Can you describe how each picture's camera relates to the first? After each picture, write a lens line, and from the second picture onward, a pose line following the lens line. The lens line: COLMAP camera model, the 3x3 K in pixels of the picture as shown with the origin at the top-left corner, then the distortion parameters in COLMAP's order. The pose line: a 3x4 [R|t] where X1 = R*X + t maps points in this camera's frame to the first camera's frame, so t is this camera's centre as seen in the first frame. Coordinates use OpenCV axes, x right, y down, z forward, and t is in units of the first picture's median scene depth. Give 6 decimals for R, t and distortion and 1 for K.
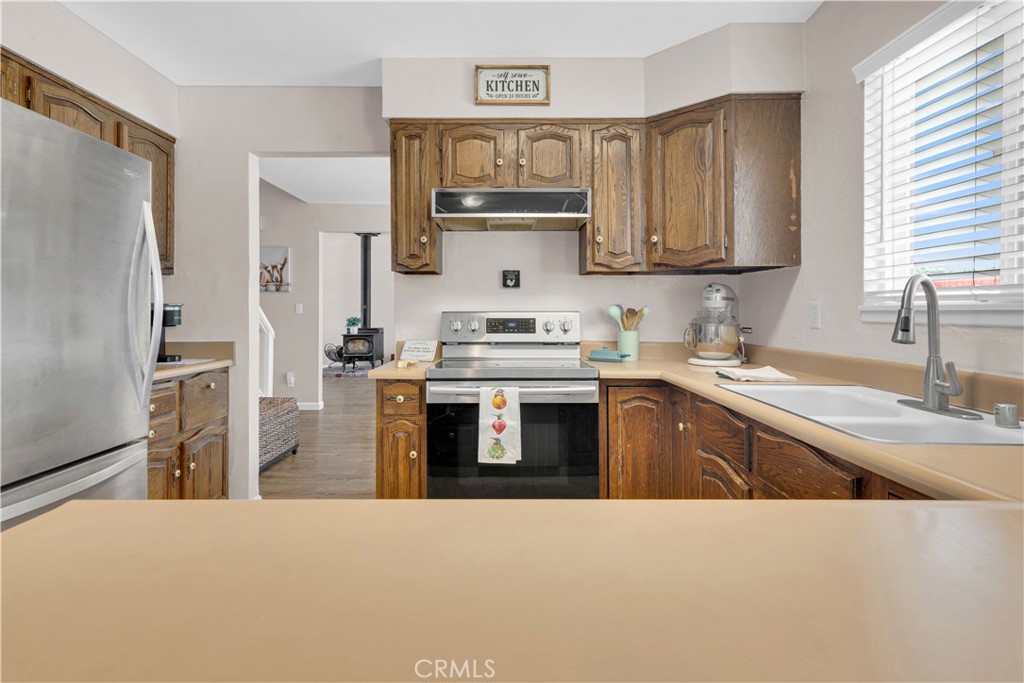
lens RADIAL K [[533.1, 0, 517.5], [0, 533.1, 304.2], [0, 0, 1]] dist [-0.000212, 0.000322]
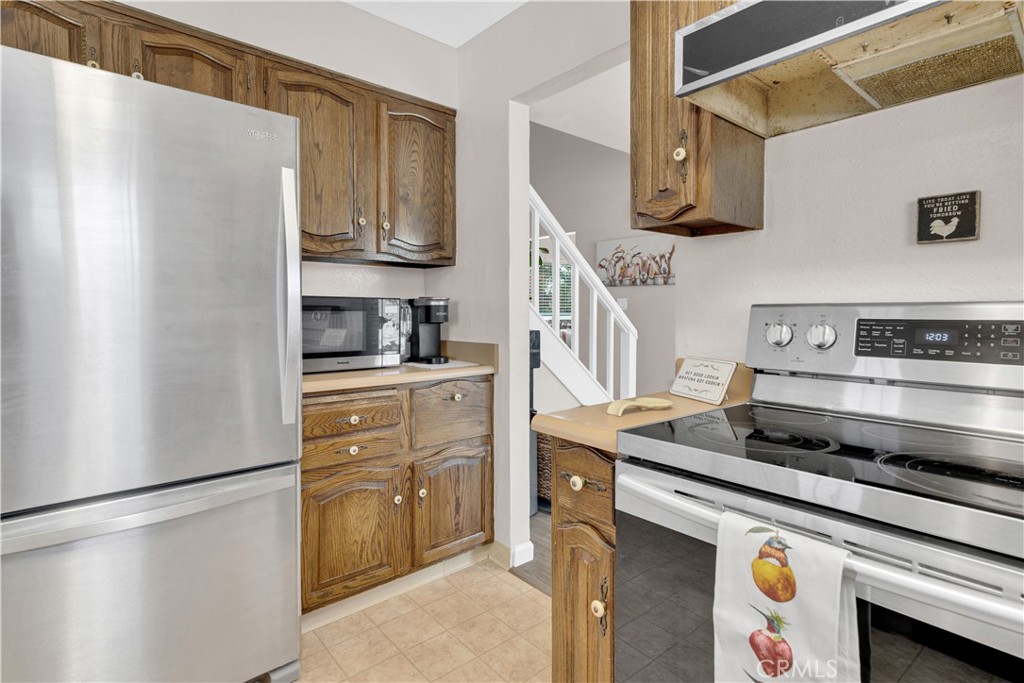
lens RADIAL K [[521.8, 0, 502.5], [0, 521.8, 319.3], [0, 0, 1]] dist [0.027054, 0.000614]
pose [[0.634735, 0.013329, -0.772615, 0.085175], [0.012657, 0.999538, 0.027642, 0.011680], [0.772626, -0.027324, 0.634273, 0.527694]]
